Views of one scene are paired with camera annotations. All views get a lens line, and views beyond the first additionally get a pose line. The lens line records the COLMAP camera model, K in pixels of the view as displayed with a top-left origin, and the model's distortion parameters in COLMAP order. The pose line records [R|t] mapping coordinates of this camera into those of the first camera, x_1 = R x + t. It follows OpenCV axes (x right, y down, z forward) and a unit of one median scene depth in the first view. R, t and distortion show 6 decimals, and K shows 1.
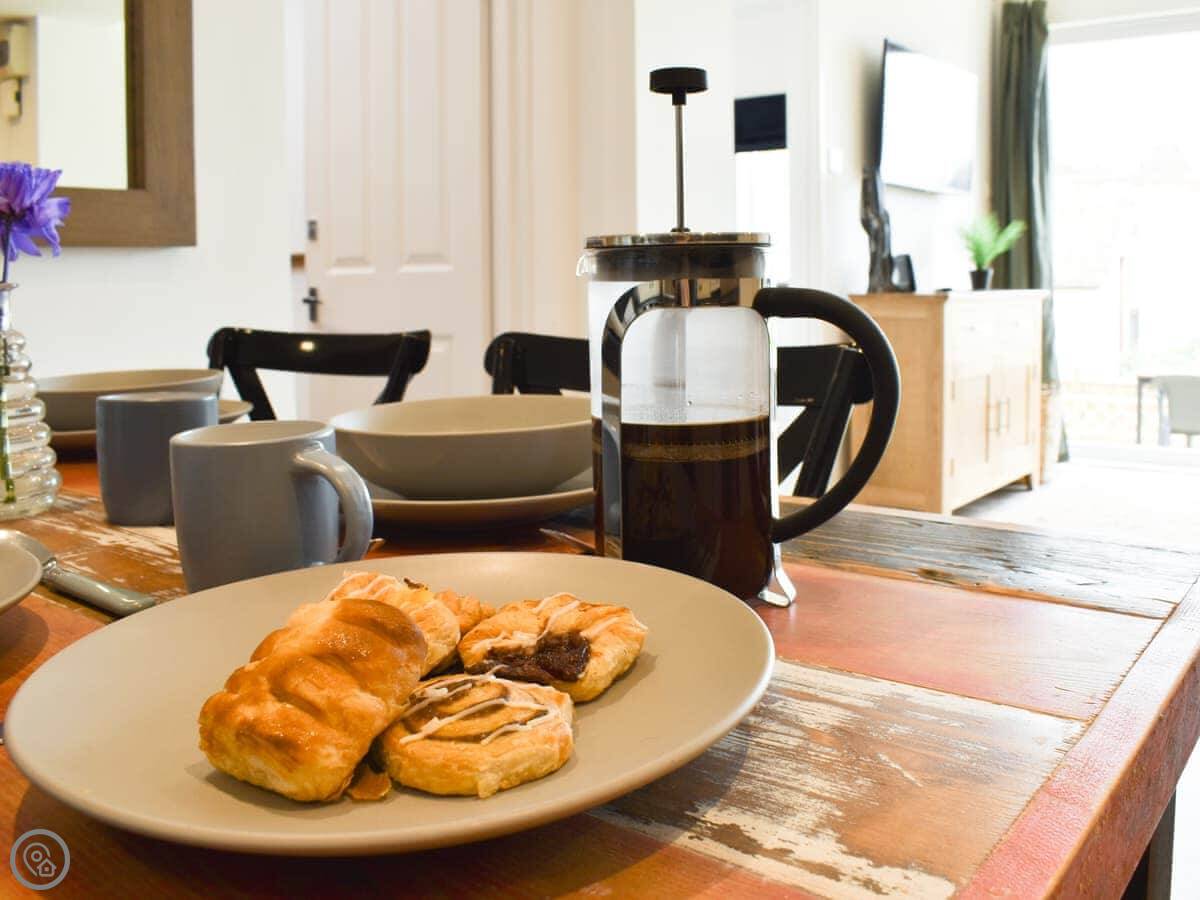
lens RADIAL K [[1062.7, 0, 666.5], [0, 1062.7, 346.1], [0, 0, 1]] dist [-0.097494, 0.006297]
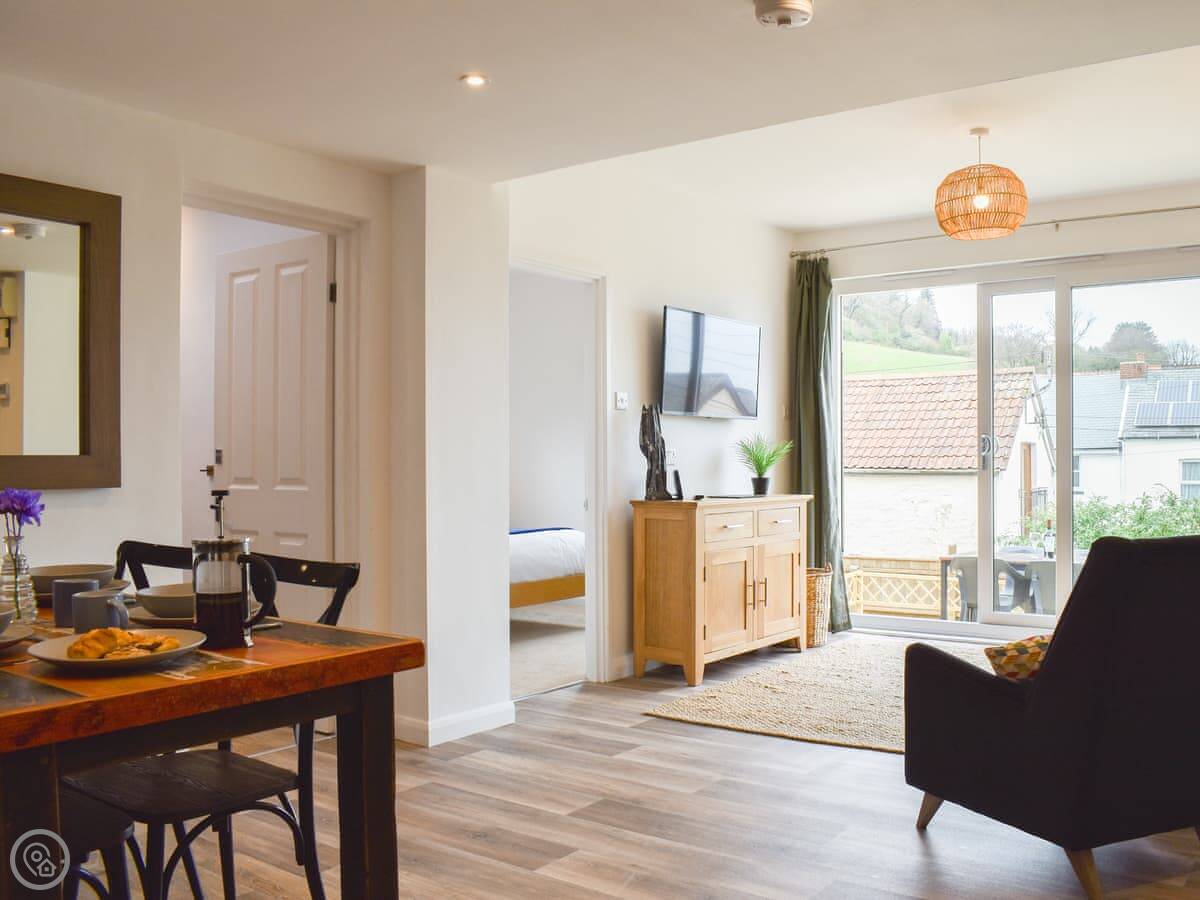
lens RADIAL K [[1058.5, 0, 671.4], [0, 1058.5, 466.2], [0, 0, 1]] dist [-0.090342, 0.011053]
pose [[0.999686, 0.009815, 0.023075, 0.960323], [-0.008612, 0.998629, -0.051641, -0.120244], [-0.023550, 0.051426, 0.998399, -1.660750]]
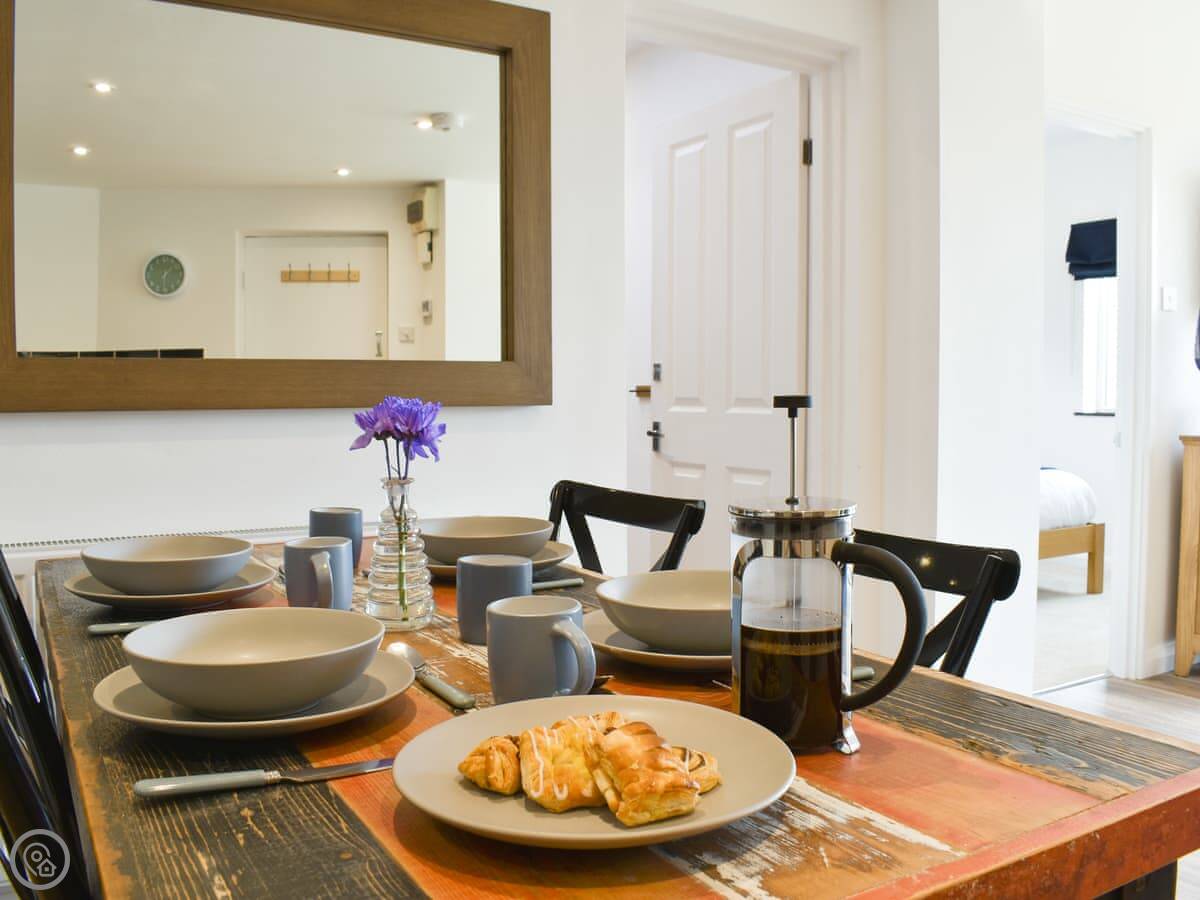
lens RADIAL K [[1049.7, 0, 600.0], [0, 1049.7, 450.0], [0, 0, 1]] dist [-0.100239, 0.000147]
pose [[0.919221, 0.034564, -0.392222, 0.238874], [-0.034134, 0.999385, 0.008071, -0.126649], [0.392259, 0.005969, 0.919835, -0.338622]]
